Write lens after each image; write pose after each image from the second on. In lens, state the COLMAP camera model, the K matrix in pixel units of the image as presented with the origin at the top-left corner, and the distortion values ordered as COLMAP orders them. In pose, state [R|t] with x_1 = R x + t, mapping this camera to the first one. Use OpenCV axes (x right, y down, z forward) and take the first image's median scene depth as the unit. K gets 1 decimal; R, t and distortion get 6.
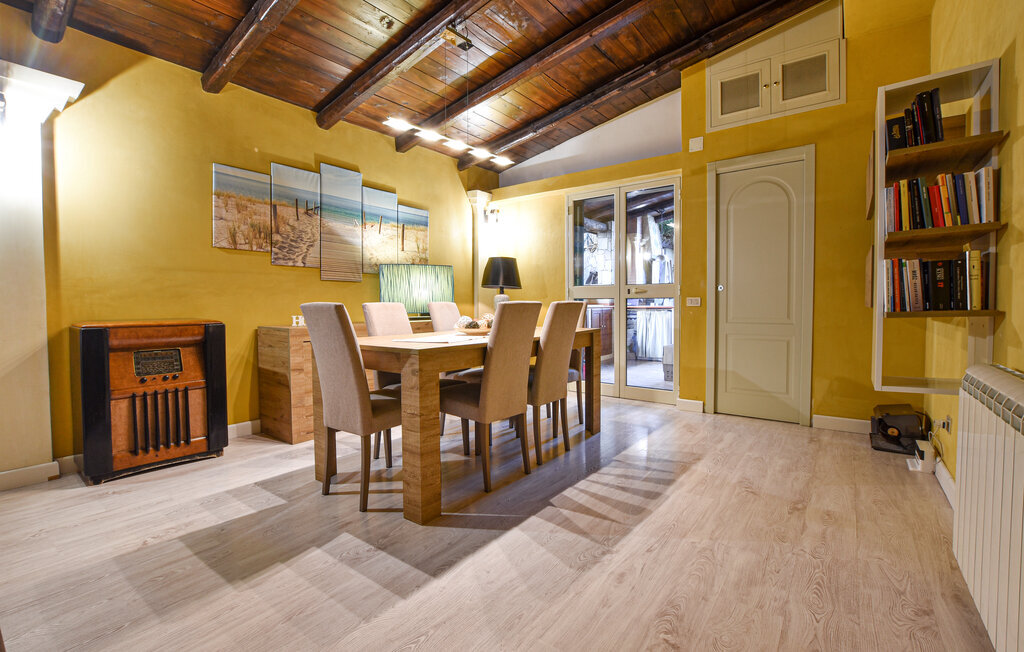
lens RADIAL K [[453.9, 0, 514.6], [0, 453.9, 319.2], [0, 0, 1]] dist [-0.036722, 0.009669]
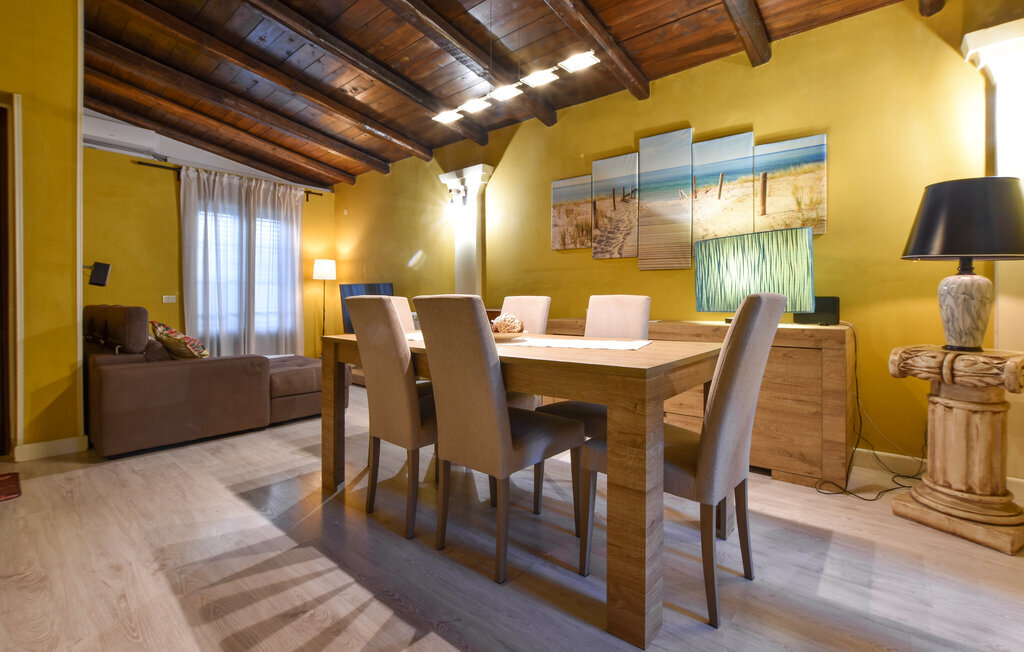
lens RADIAL K [[464.1, 0, 514.0], [0, 464.1, 299.8], [0, 0, 1]] dist [-0.029317, 0.001120]
pose [[-0.058483, 0.010466, -0.998234, 0.545049], [-0.032492, 0.999395, 0.012381, -0.034508], [0.997760, 0.033158, -0.058108, 0.882306]]
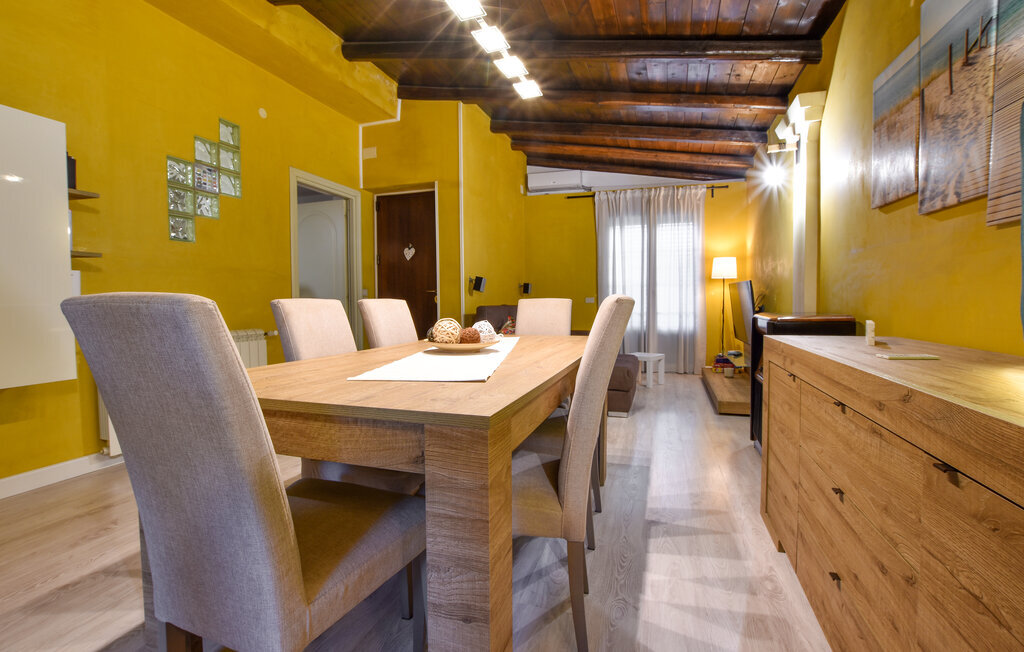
lens RADIAL K [[455.4, 0, 516.1], [0, 455.4, 316.1], [0, 0, 1]] dist [-0.036577, 0.012216]
pose [[-0.946836, 0.022827, -0.320905, 0.037372], [0.001096, 0.997703, 0.067737, -0.043960], [0.321714, 0.063784, -0.944686, 1.333002]]
